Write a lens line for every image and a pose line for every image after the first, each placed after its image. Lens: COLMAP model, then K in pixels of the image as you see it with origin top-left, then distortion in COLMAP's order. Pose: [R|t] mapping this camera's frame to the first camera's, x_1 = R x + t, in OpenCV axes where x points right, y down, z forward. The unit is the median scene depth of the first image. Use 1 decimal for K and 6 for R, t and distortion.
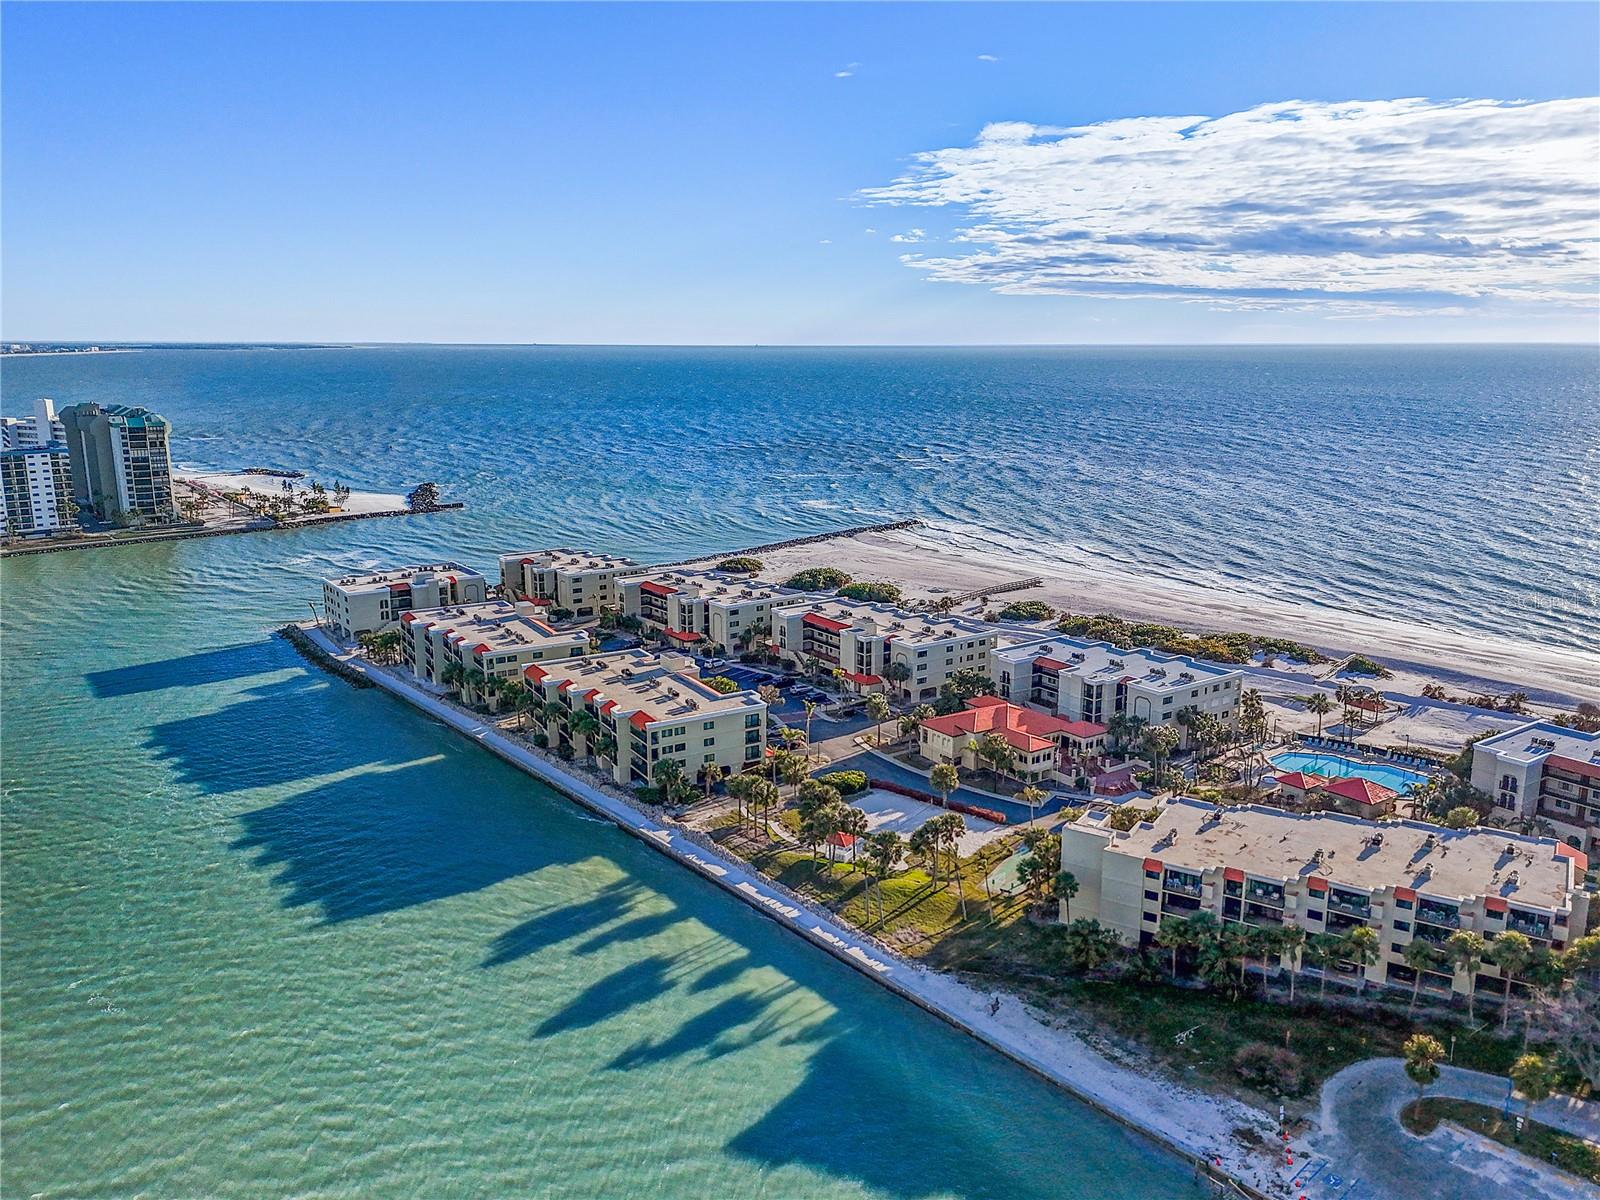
lens RADIAL K [[1189.7, 0, 788.2], [0, 1189.7, 606.5], [0, 0, 1]] dist [0.061722, -0.054961]
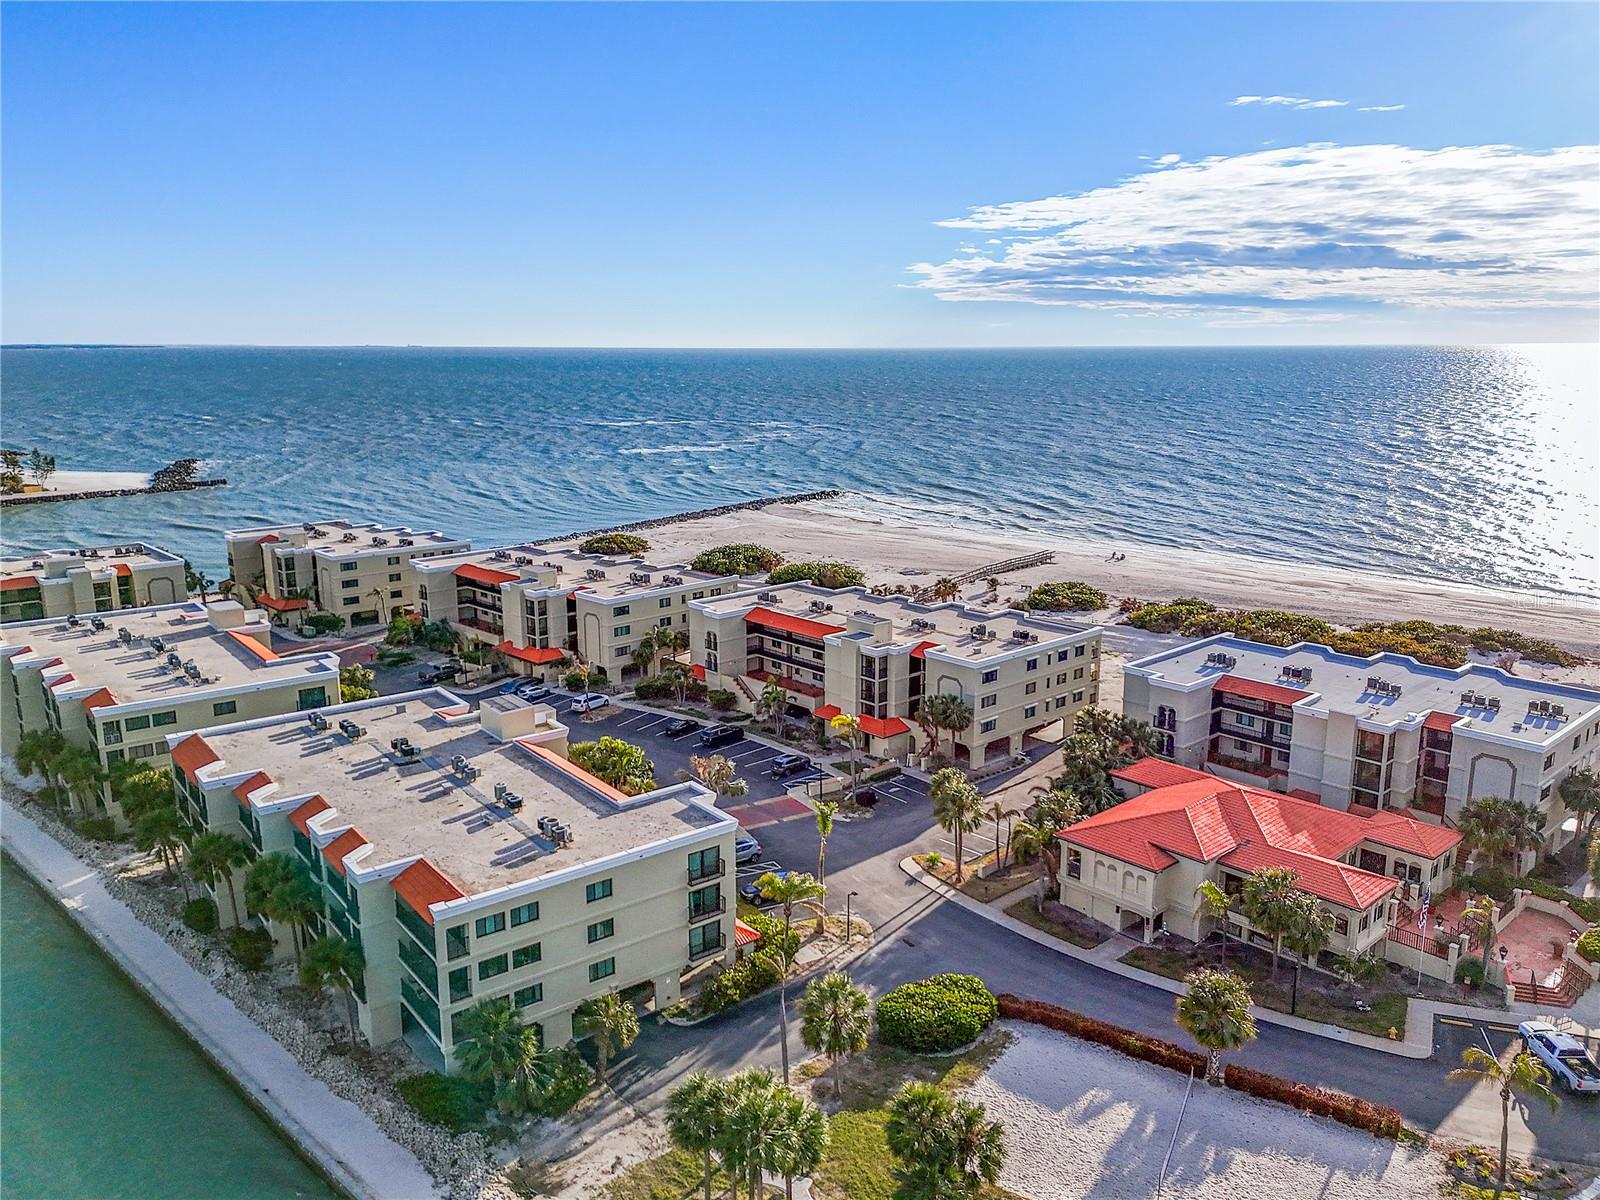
lens RADIAL K [[1189.7, 0, 788.2], [0, 1189.7, 606.5], [0, 0, 1]] dist [0.061722, -0.054961]
pose [[0.992185, -0.028769, 0.121417, -0.036661], [0.028980, 0.999580, 0.000023, 0.005458], [-0.121367, 0.003496, 0.992602, 0.437597]]
